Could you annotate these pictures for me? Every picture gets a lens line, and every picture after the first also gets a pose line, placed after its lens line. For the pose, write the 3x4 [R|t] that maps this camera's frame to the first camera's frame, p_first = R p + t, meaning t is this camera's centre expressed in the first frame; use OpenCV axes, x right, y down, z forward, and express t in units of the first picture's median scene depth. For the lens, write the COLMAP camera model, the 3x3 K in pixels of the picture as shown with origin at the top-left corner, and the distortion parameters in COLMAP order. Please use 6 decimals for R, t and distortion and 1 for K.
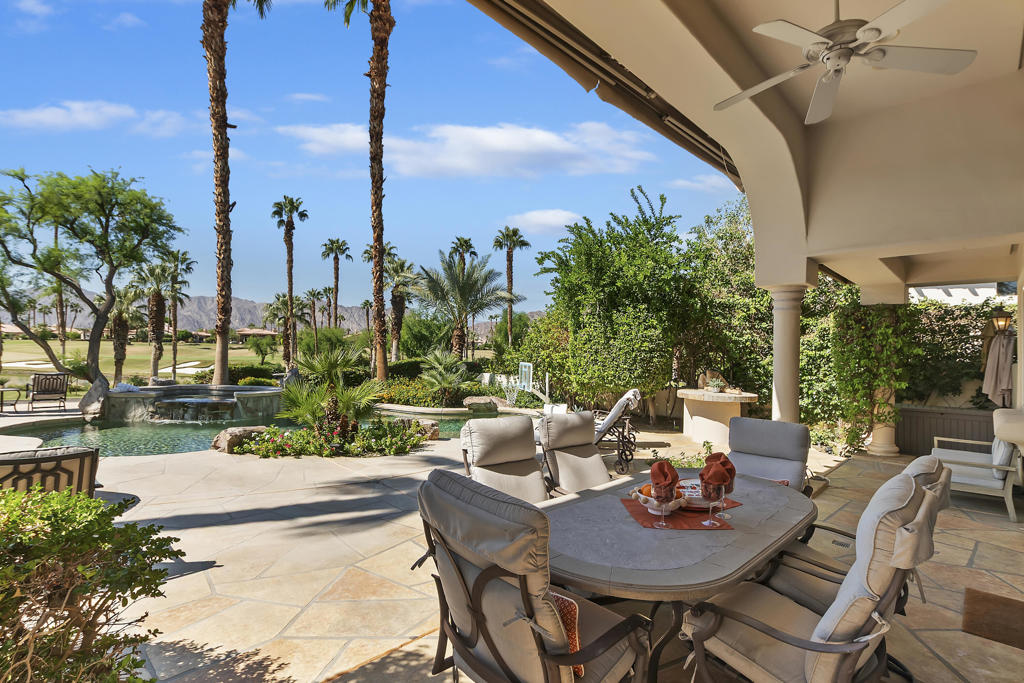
lens RADIAL K [[462.9, 0, 512.3], [0, 462.9, 351.7], [0, 0, 1]] dist [-0.005921, -0.000130]
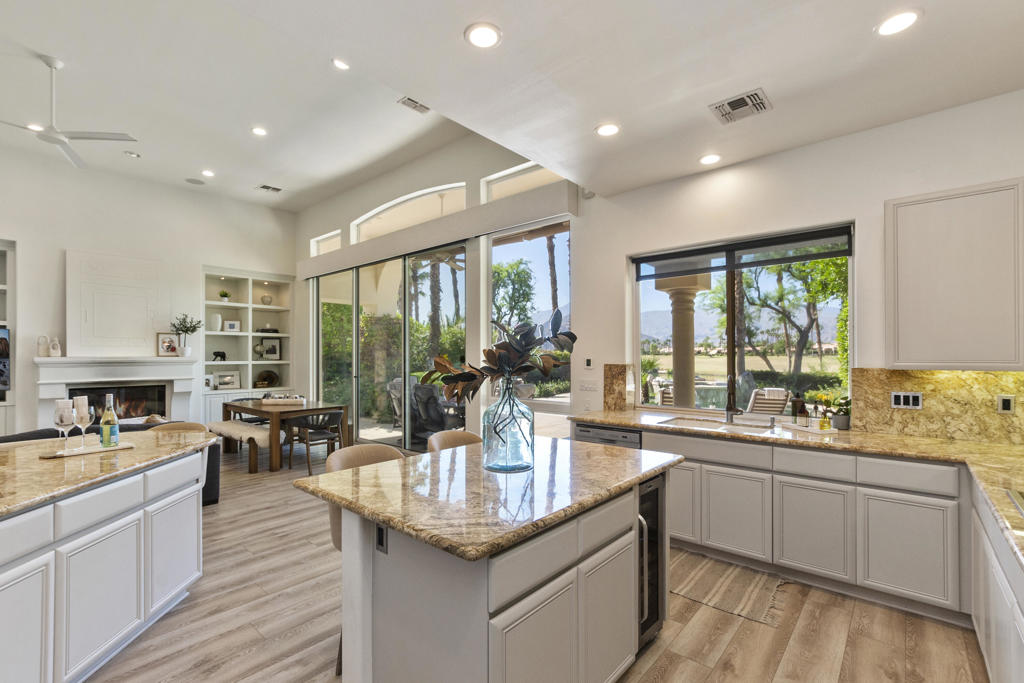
lens RADIAL K [[462.9, 0, 512.3], [0, 462.9, 351.7], [0, 0, 1]] dist [-0.005921, -0.000130]
pose [[0.070034, -0.033753, -0.996973, 0.463965], [0.004083, 0.999429, -0.033550, 0.012118], [0.997536, -0.001721, 0.070132, 0.130848]]
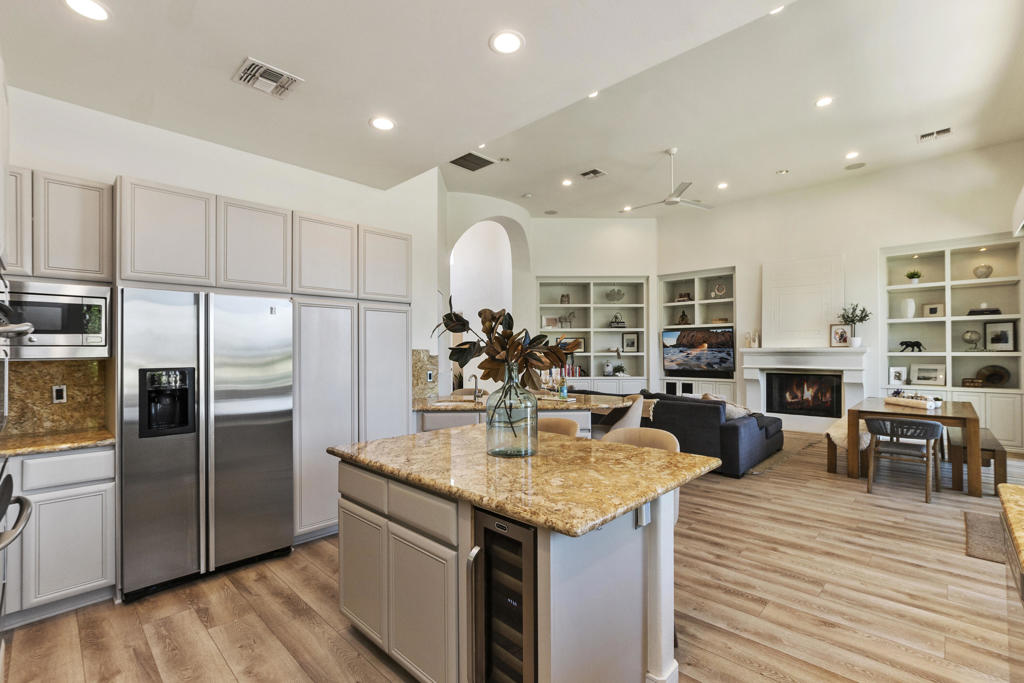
lens RADIAL K [[462.9, 0, 512.3], [0, 462.9, 351.7], [0, 0, 1]] dist [-0.005921, -0.000130]
pose [[-0.999695, -0.018655, -0.016209, 0.356142], [-0.018699, 0.999822, 0.002554, 0.010351], [0.016158, 0.002857, -0.999865, 0.250638]]
